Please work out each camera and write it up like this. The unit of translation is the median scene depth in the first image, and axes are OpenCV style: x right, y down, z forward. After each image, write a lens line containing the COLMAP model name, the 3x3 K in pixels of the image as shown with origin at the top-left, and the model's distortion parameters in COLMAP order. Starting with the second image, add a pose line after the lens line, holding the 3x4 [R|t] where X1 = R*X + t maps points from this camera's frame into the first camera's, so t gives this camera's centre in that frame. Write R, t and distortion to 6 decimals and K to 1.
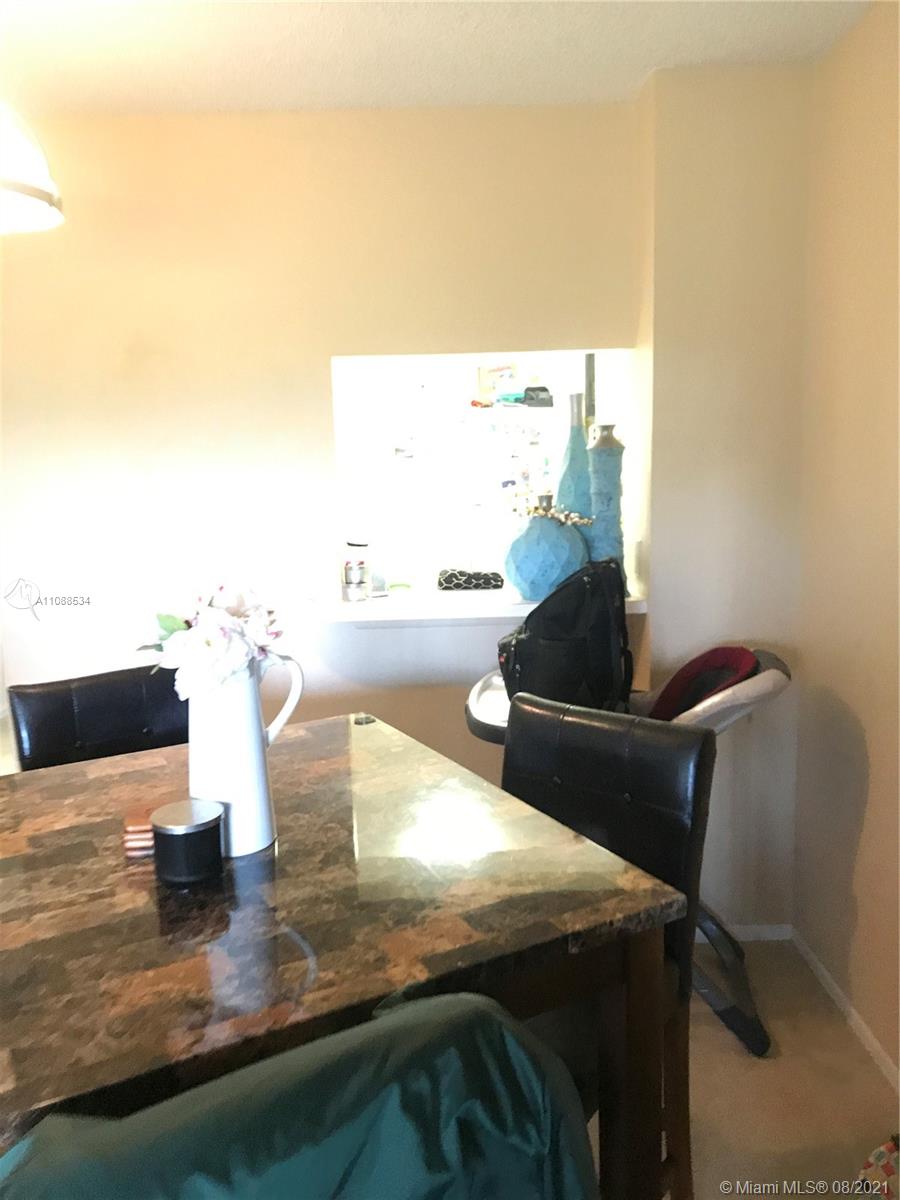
lens RADIAL K [[979.9, 0, 447.3], [0, 979.9, 593.9], [0, 0, 1]] dist [-0.000359, -0.024453]
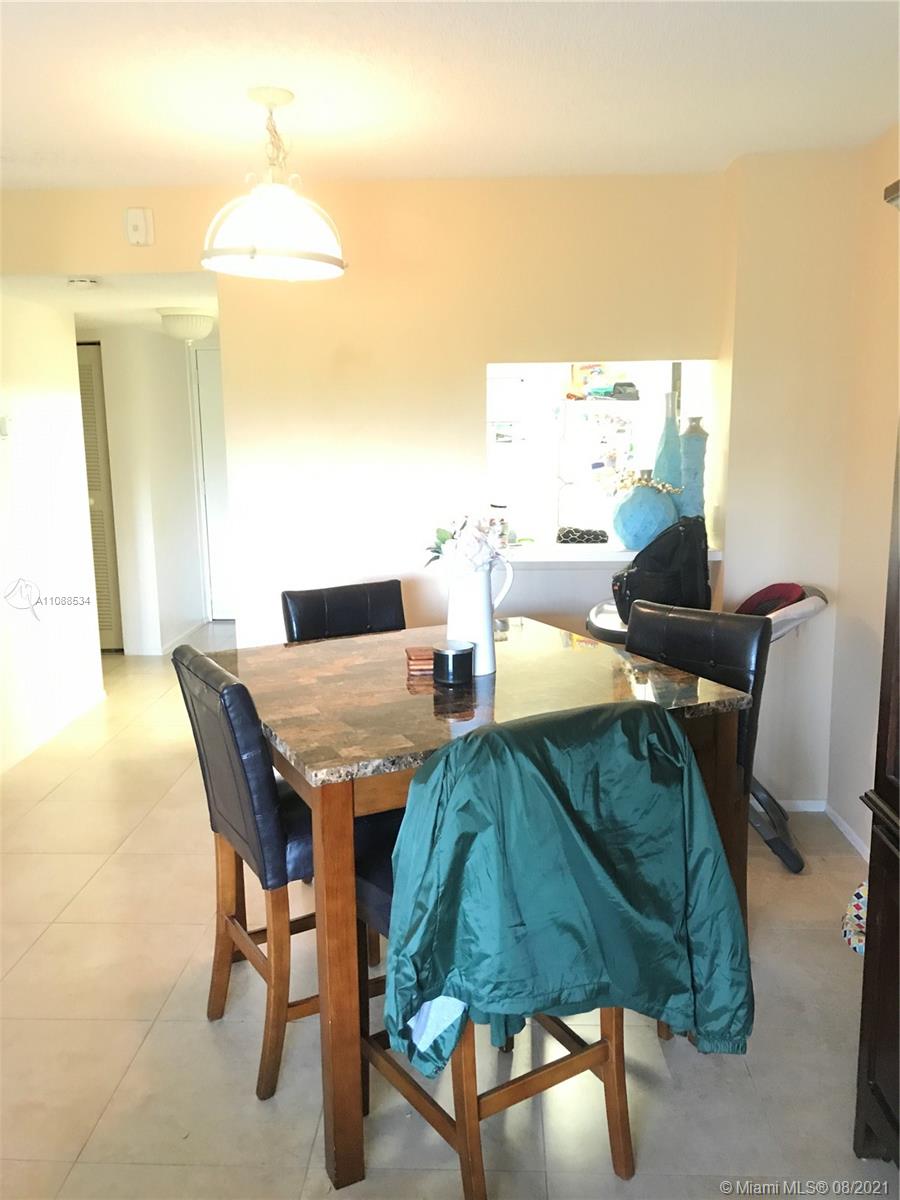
lens RADIAL K [[979.9, 0, 453.1], [0, 979.9, 607.5], [0, 0, 1]] dist [-0.000359, -0.024453]
pose [[0.998488, 0.025082, -0.048923, -0.091849], [-0.023821, 0.999373, 0.026191, 0.056777], [0.049549, -0.024986, 0.998459, -0.339668]]
